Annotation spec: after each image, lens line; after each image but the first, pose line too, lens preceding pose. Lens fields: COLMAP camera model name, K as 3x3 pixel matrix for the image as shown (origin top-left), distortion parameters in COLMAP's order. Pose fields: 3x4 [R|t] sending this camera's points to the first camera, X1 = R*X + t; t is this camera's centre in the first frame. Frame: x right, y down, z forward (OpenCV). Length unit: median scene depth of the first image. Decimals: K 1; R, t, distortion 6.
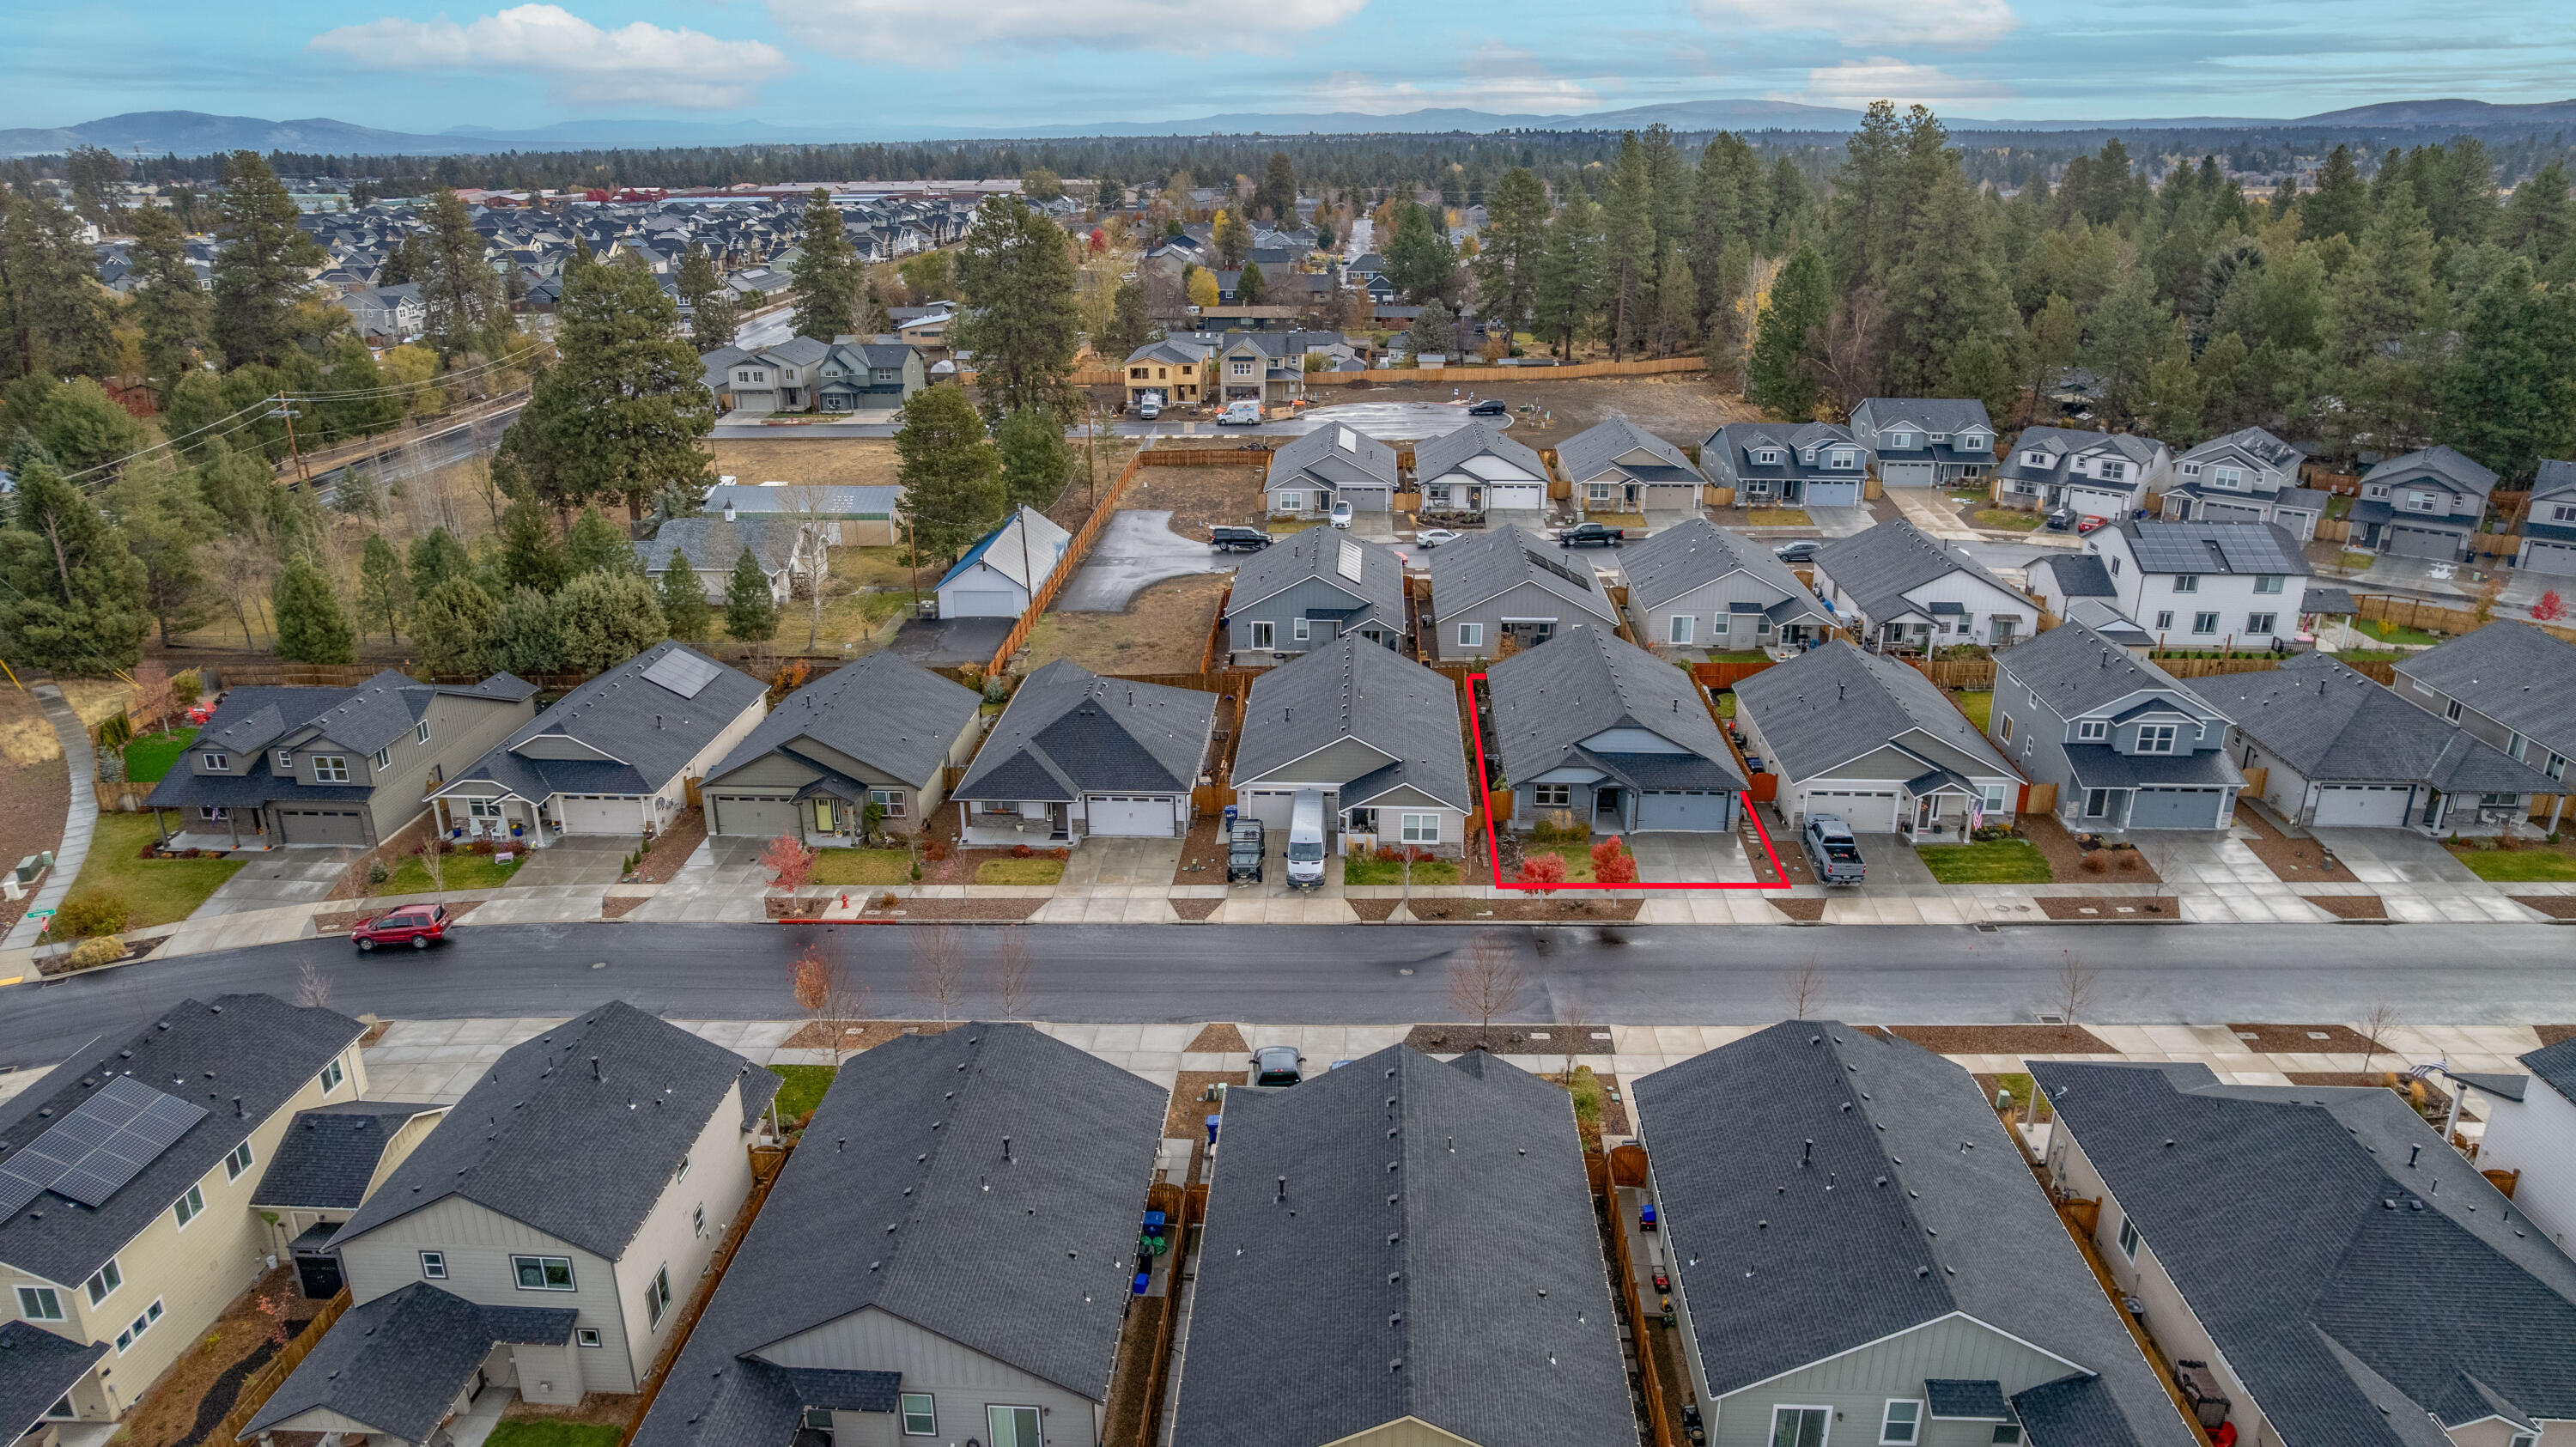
lens RADIAL K [[1652.9, 0, 1288.0], [0, 1652.9, 723.5], [0, 0, 1]] dist [-0.071290, 0.060997]
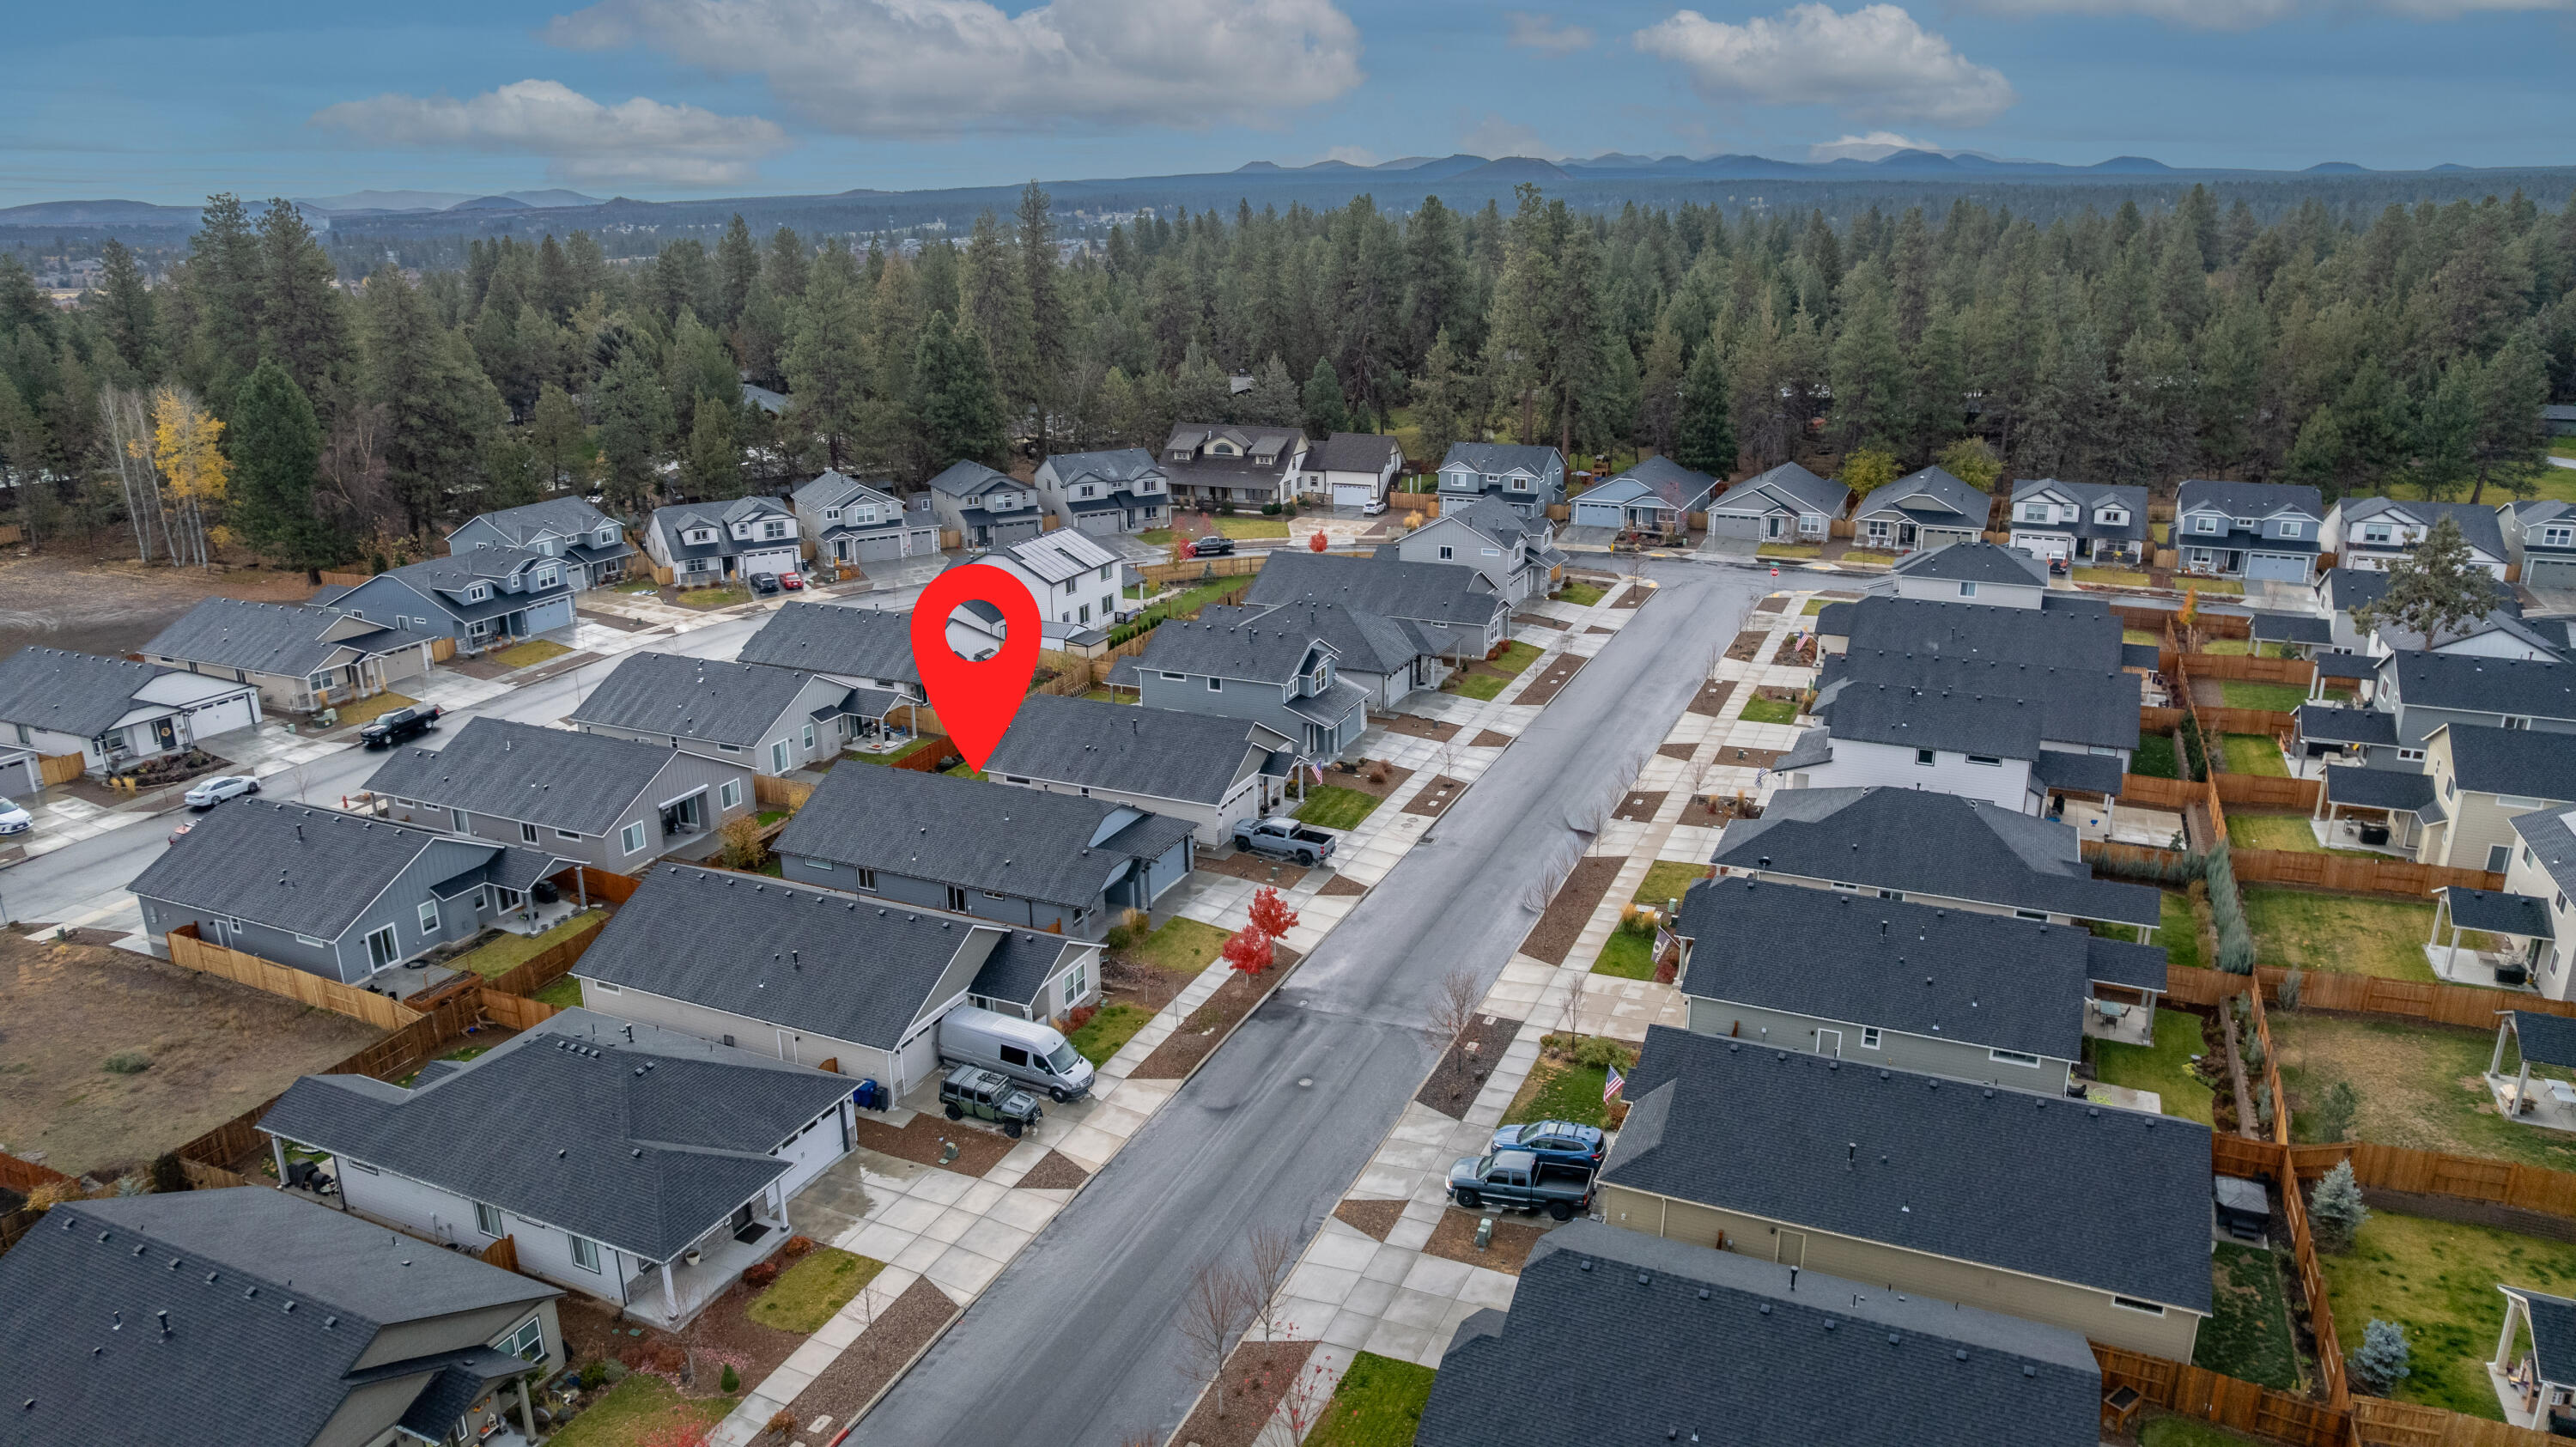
lens RADIAL K [[1652.9, 0, 1288.0], [0, 1652.9, 723.5], [0, 0, 1]] dist [-0.071290, 0.060997]
pose [[0.364288, -0.279370, 0.888396, -0.473601], [0.327389, 0.931472, 0.158670, -0.129432], [-0.871843, 0.233049, 0.430787, 0.363957]]
